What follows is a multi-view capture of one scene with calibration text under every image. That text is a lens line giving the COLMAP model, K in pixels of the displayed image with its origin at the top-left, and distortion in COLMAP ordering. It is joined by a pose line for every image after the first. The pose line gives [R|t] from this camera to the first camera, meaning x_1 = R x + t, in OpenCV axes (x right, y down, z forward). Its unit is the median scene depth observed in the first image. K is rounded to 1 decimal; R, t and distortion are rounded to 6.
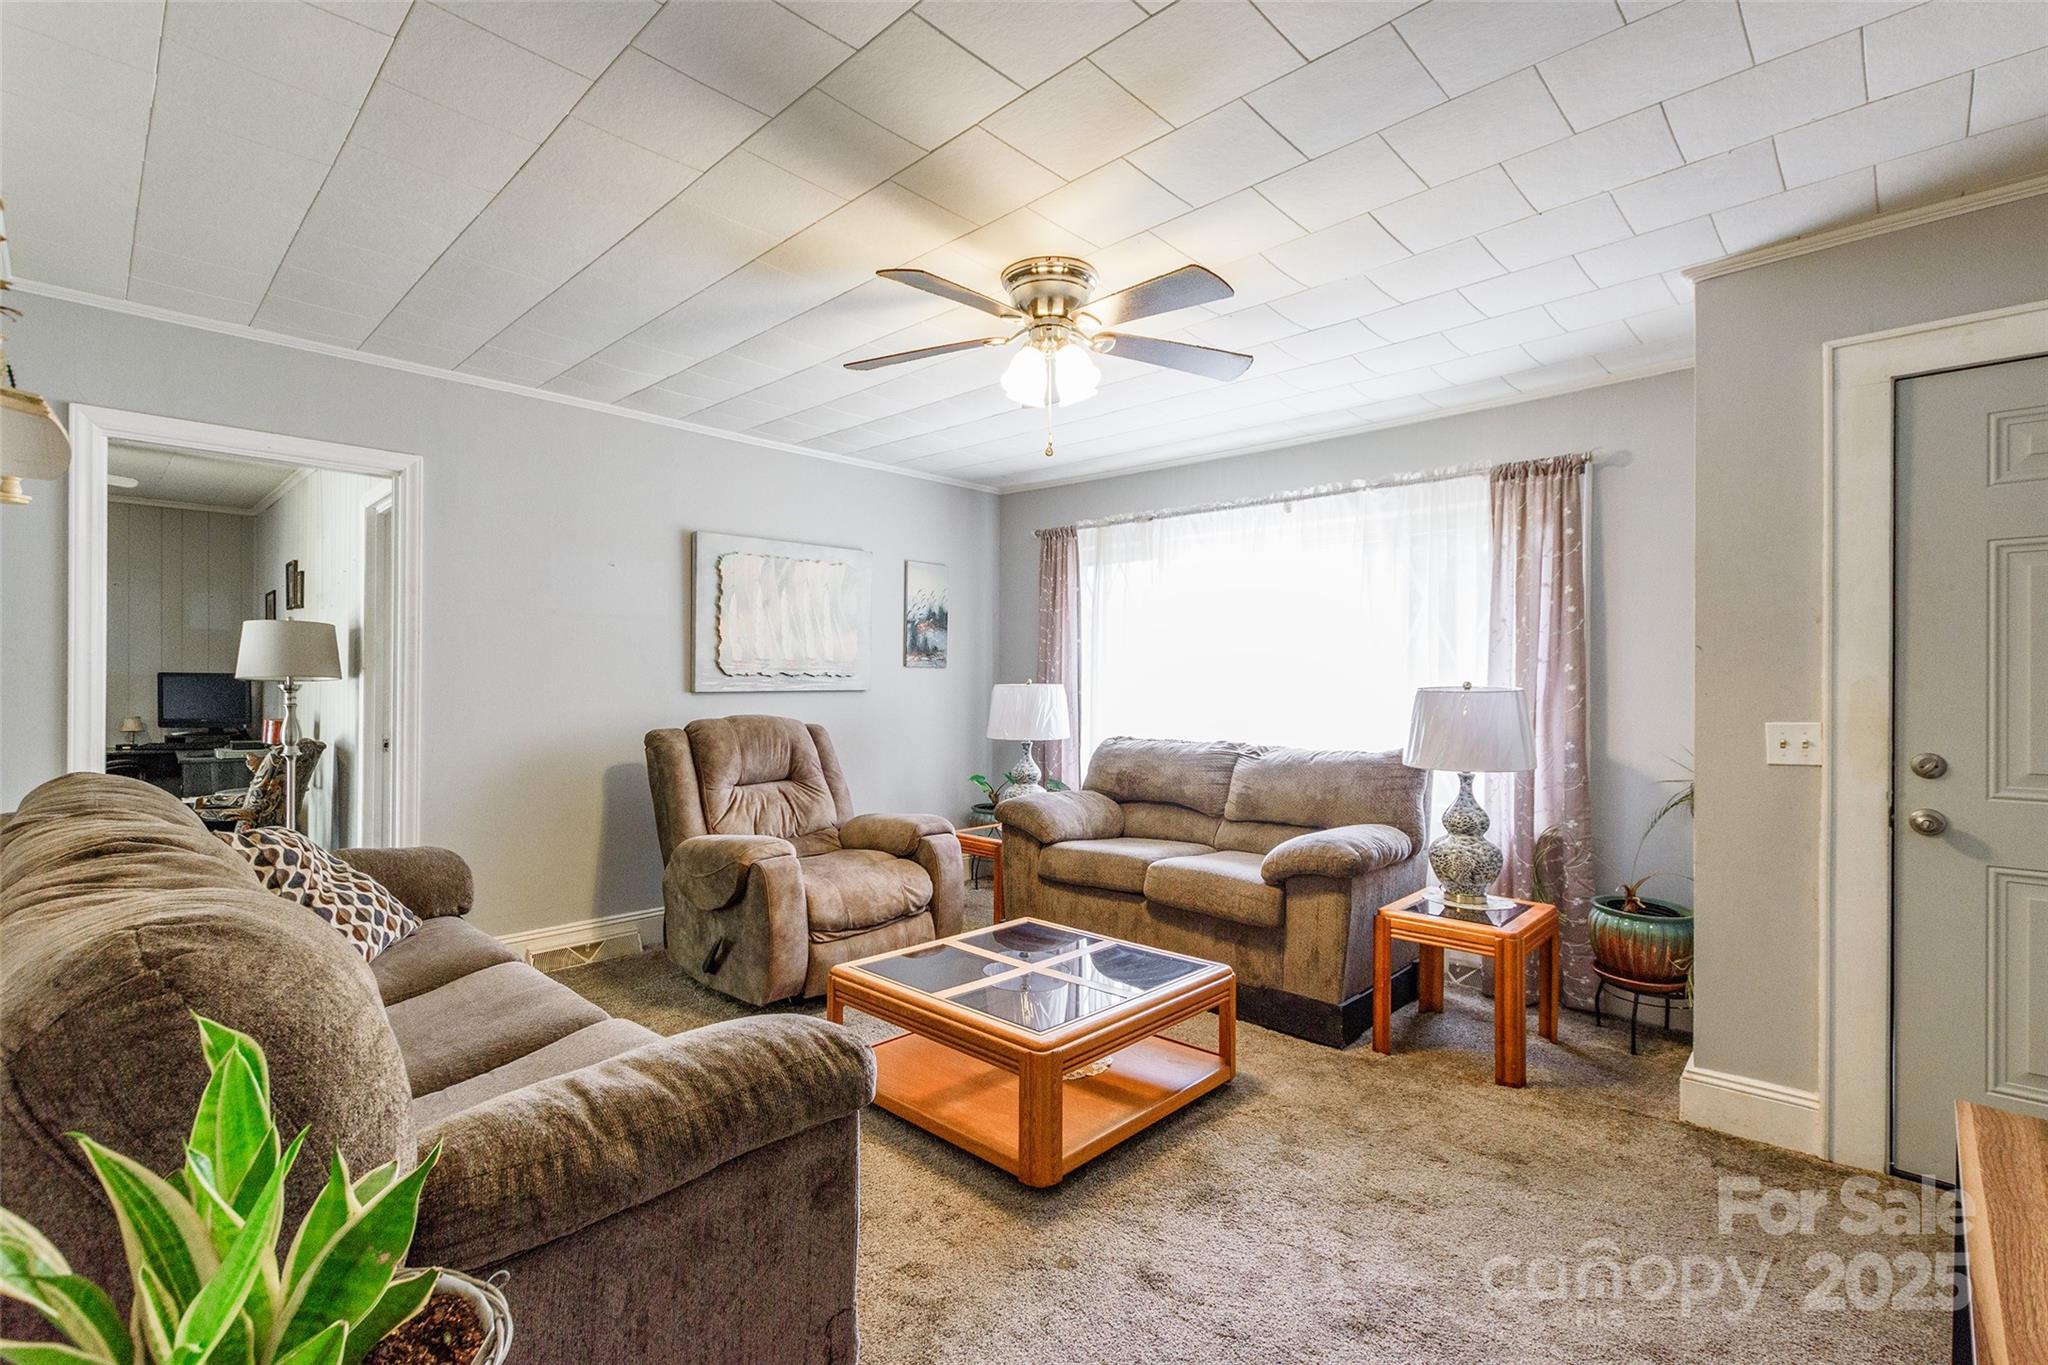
lens RADIAL K [[902.8, 0, 1024.0], [0, 902.8, 682.5], [0, 0, 1]] dist [0.001076, 0.000057]
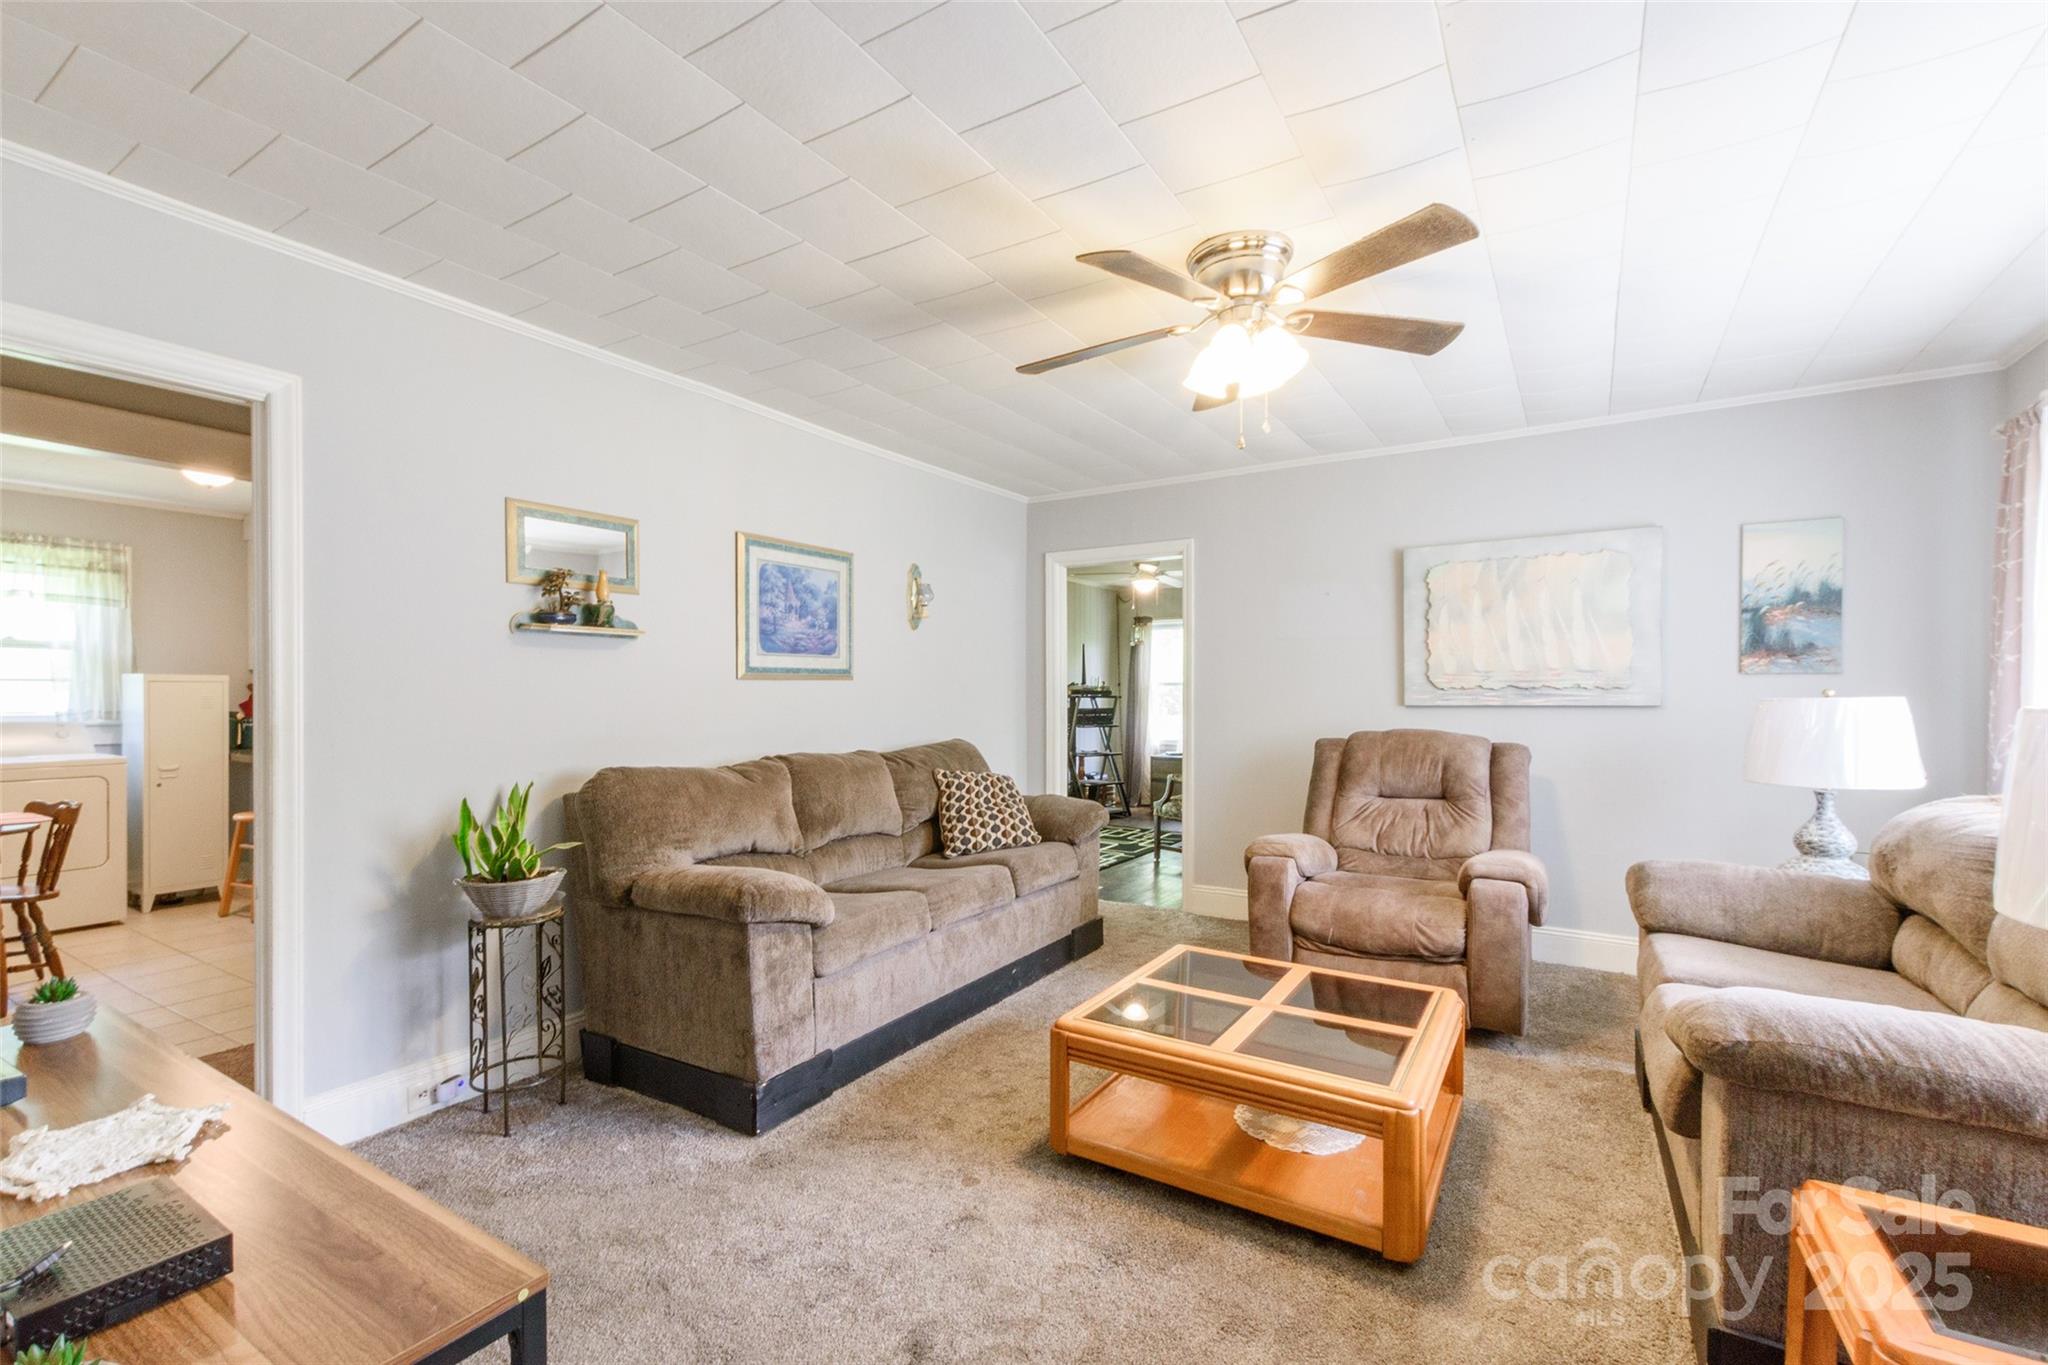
lens RADIAL K [[898.9, 0, 1024.0], [0, 898.9, 682.5], [0, 0, 1]] dist [-0.003143, -0.000422]
pose [[0.205835, -0.022874, -0.978319, 0.547294], [-0.001592, 0.999718, -0.023709, 0.008916], [0.978585, 0.006437, 0.205741, 0.368567]]
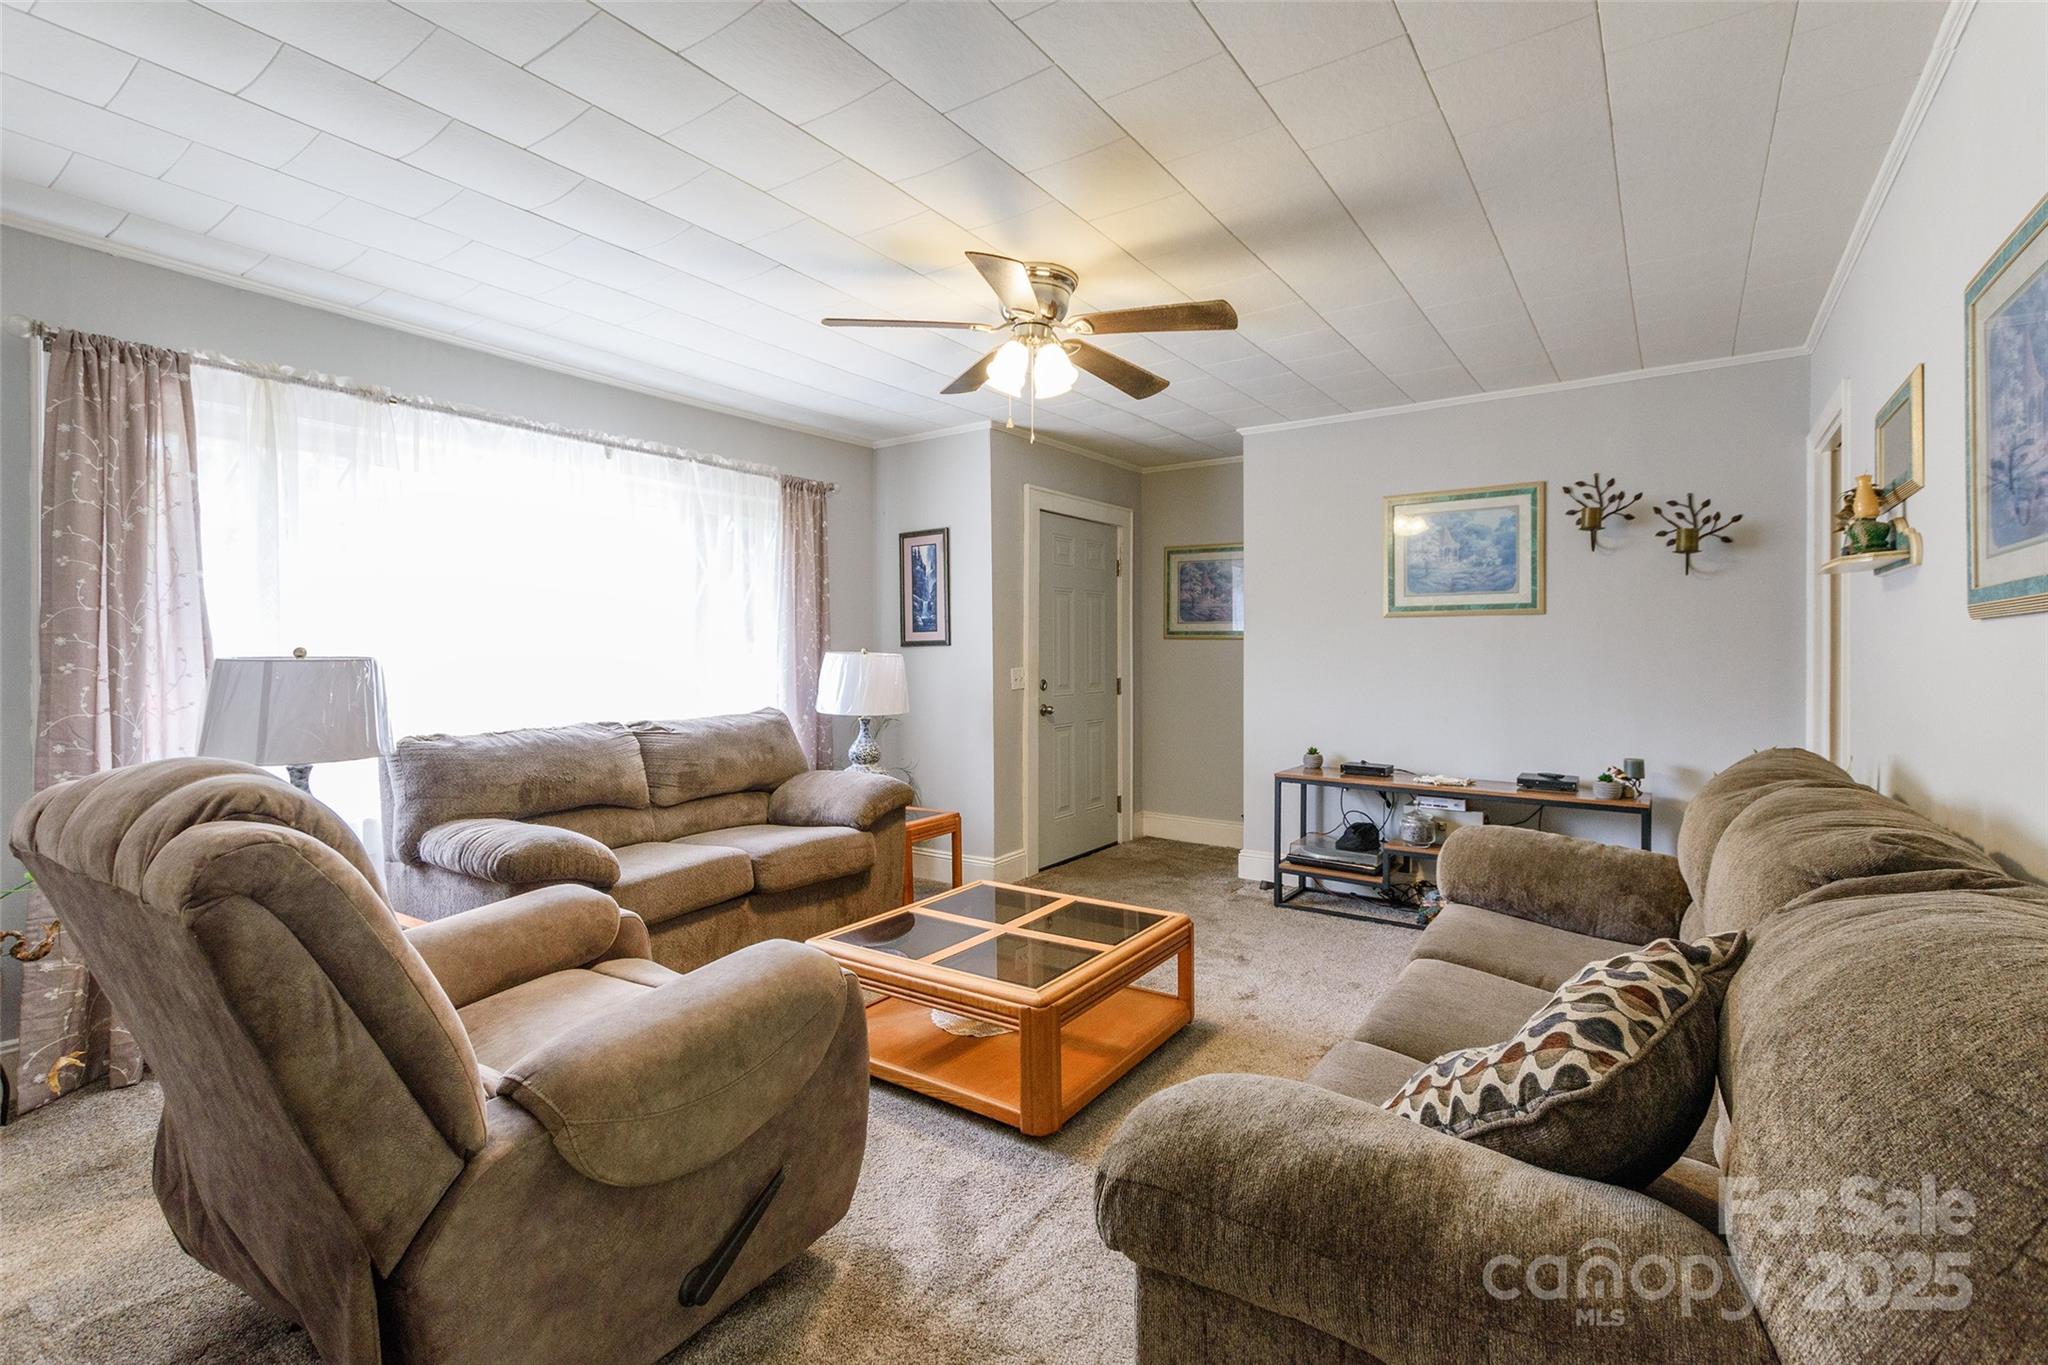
lens RADIAL K [[925.6, 0, 1025.9], [0, 925.6, 644.3], [0, 0, 1]] dist [-0.001788, -0.000176]
pose [[-0.152464, 0.001034, 0.988309, -0.677321], [0.001493, 0.999999, -0.000816, -0.004079], [-0.988308, 0.001351, -0.152465, 0.741805]]
